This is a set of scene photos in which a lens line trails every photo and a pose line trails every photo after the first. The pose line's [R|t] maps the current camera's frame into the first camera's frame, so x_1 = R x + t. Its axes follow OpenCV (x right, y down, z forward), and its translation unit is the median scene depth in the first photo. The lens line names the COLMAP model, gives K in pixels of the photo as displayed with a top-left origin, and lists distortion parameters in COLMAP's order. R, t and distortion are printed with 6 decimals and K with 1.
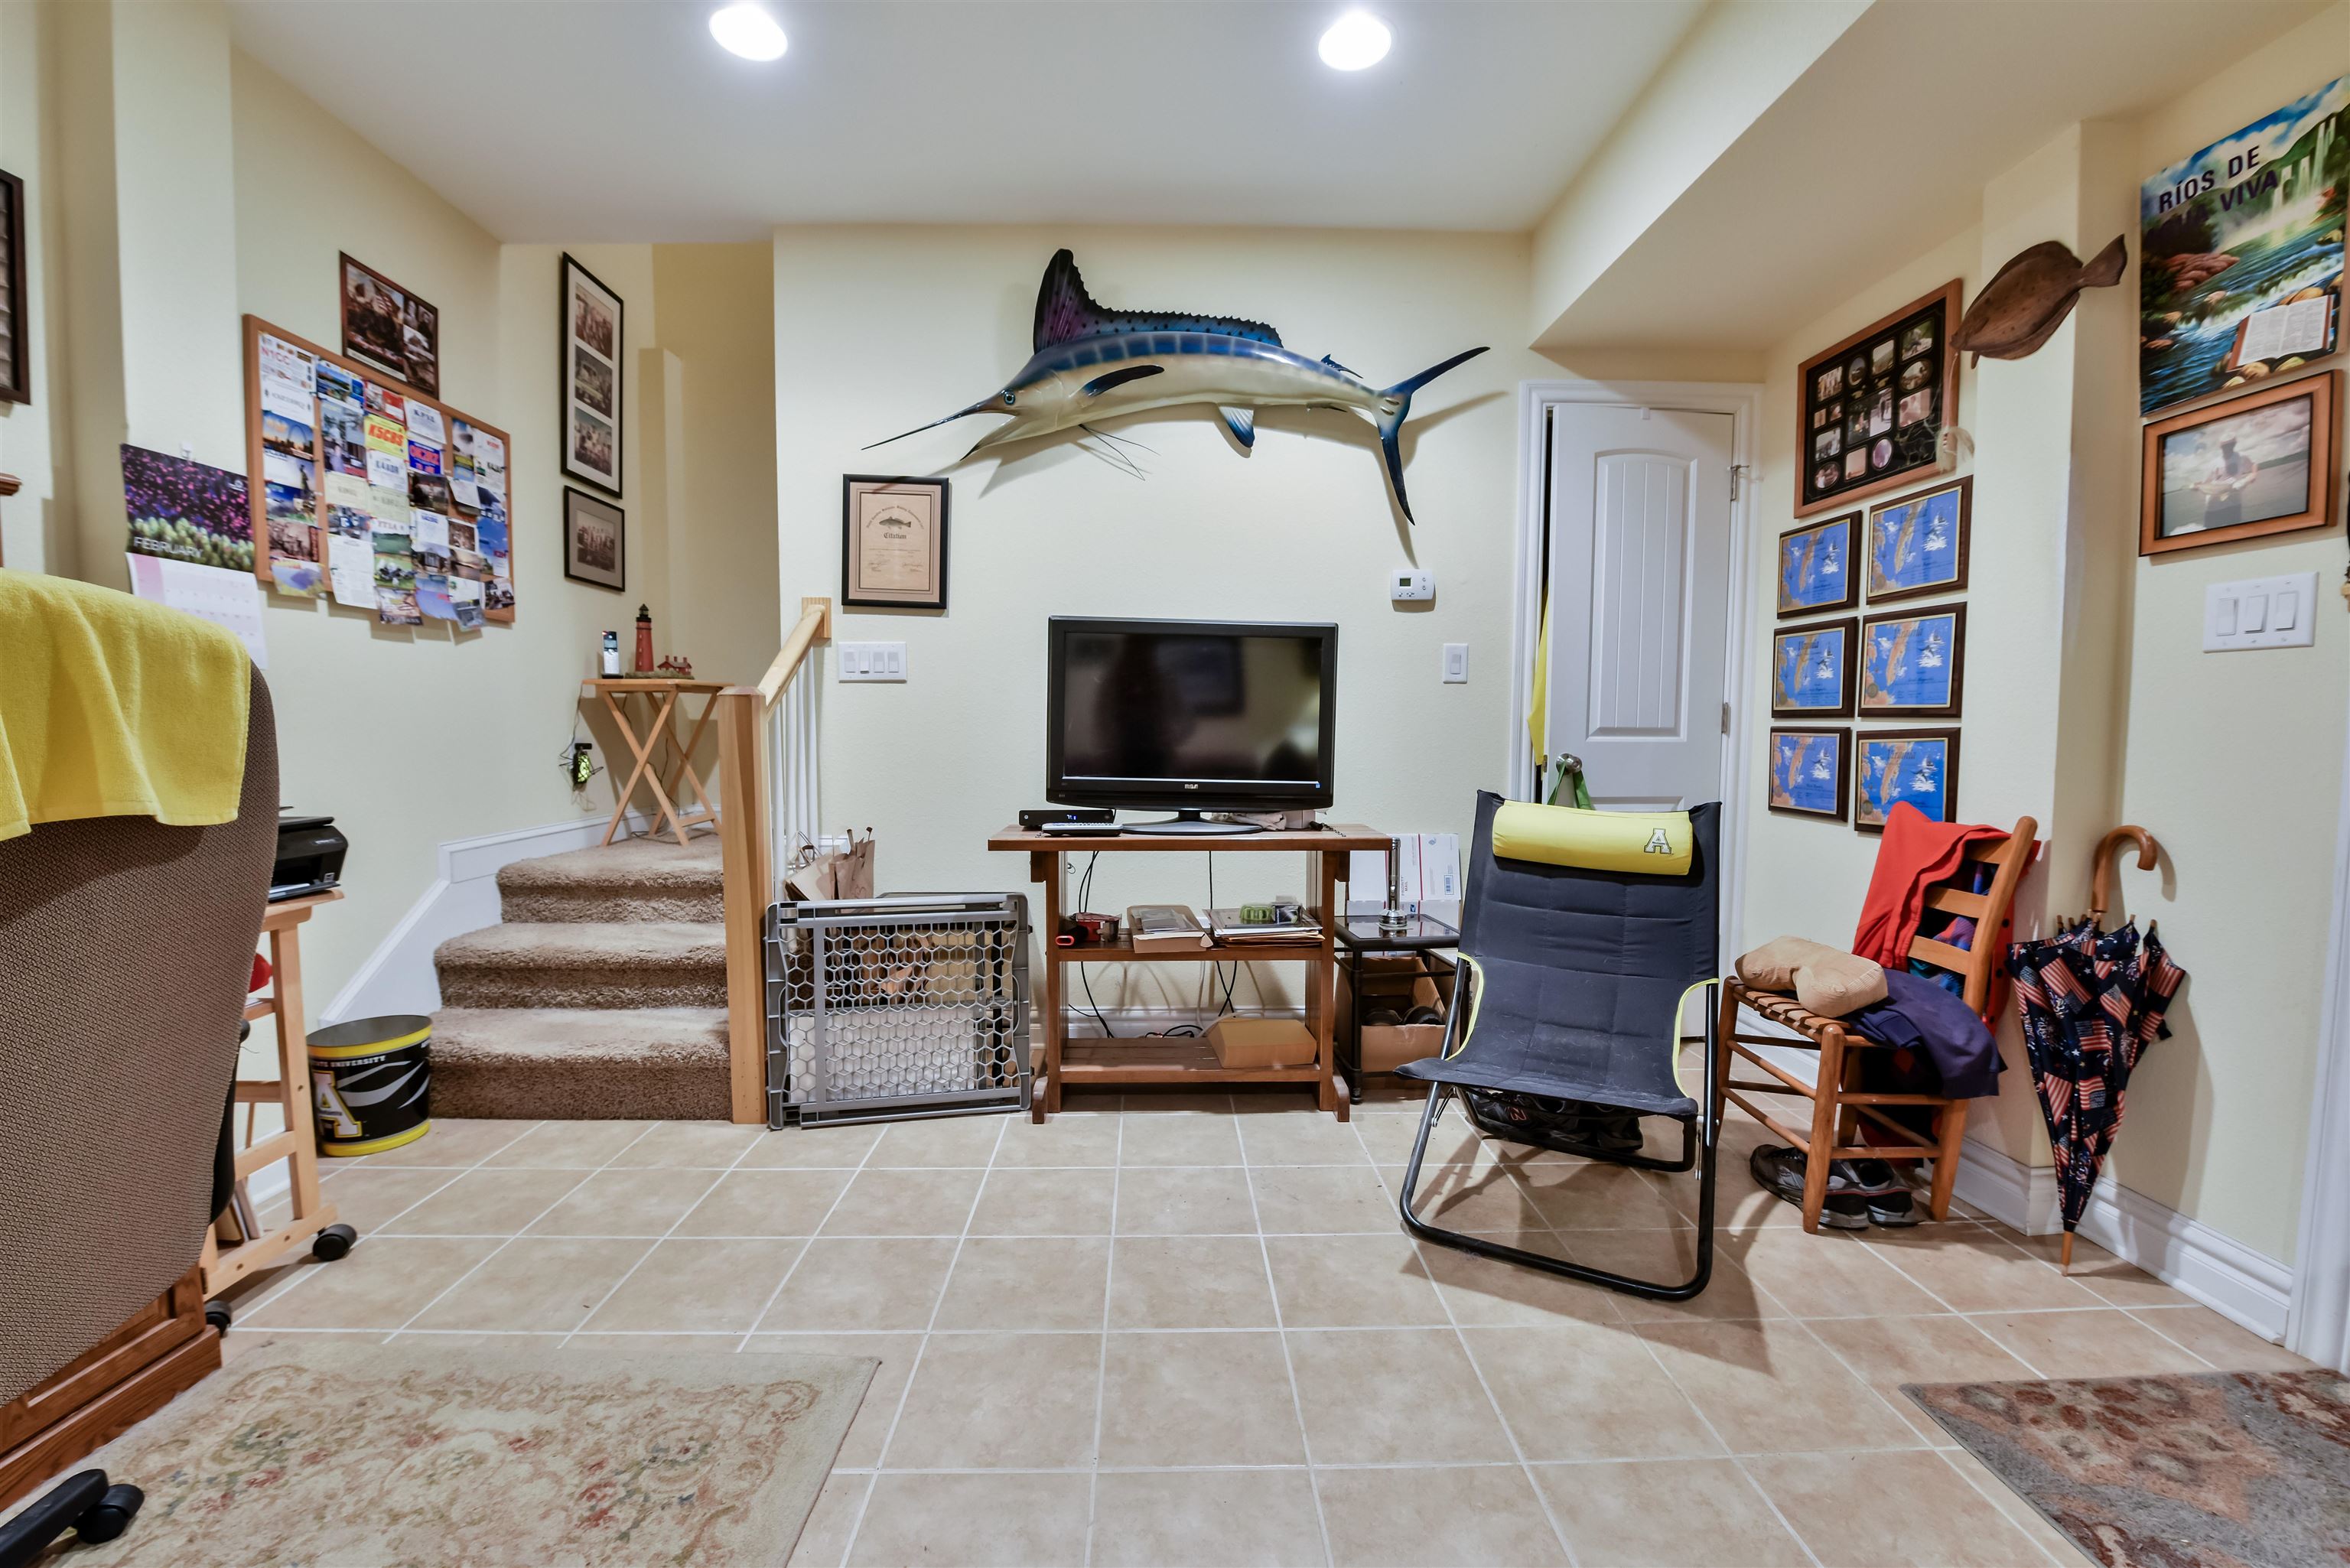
lens RADIAL K [[932.5, 0, 1172.2], [0, 932.5, 788.6], [0, 0, 1]] dist [-0.018312, -0.001873]
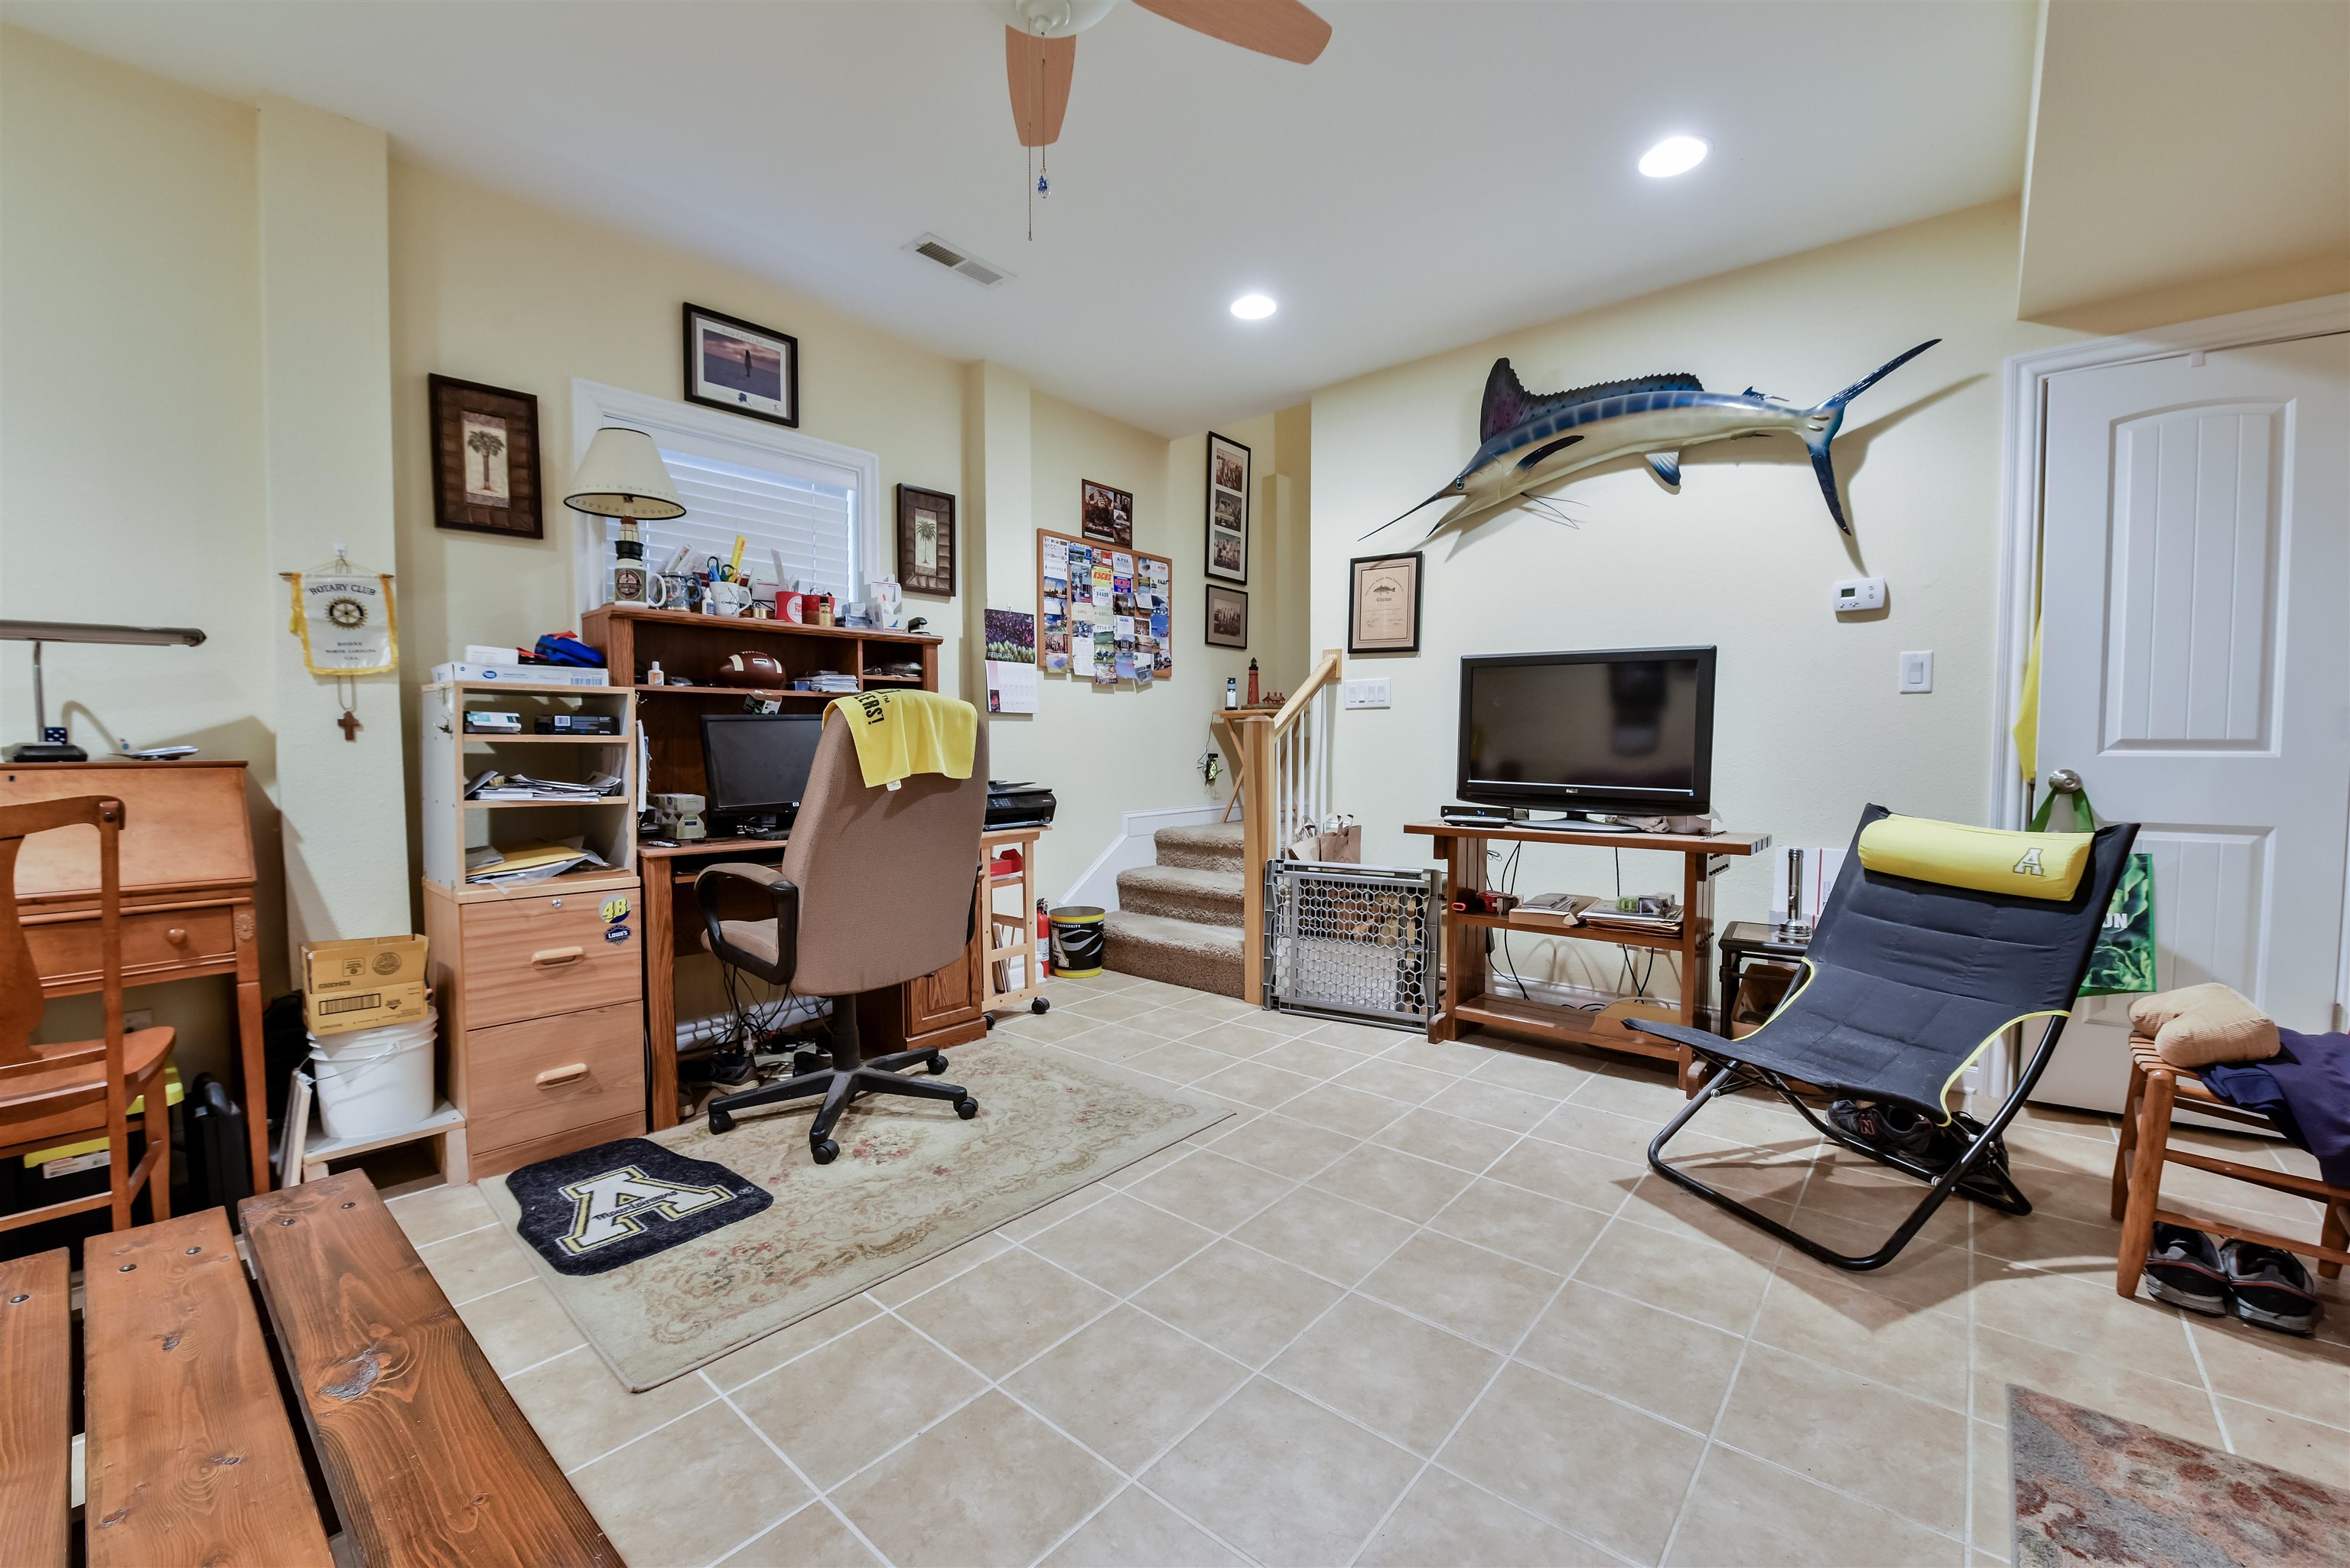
lens RADIAL K [[932.5, 0, 1183.8], [0, 932.5, 786.8], [0, 0, 1]] dist [-0.018312, -0.001873]
pose [[0.752325, 0.026856, -0.658244, 0.427588], [-0.039449, 0.999212, -0.004320, 0.017400], [0.657610, 0.029217, 0.752792, -0.218524]]
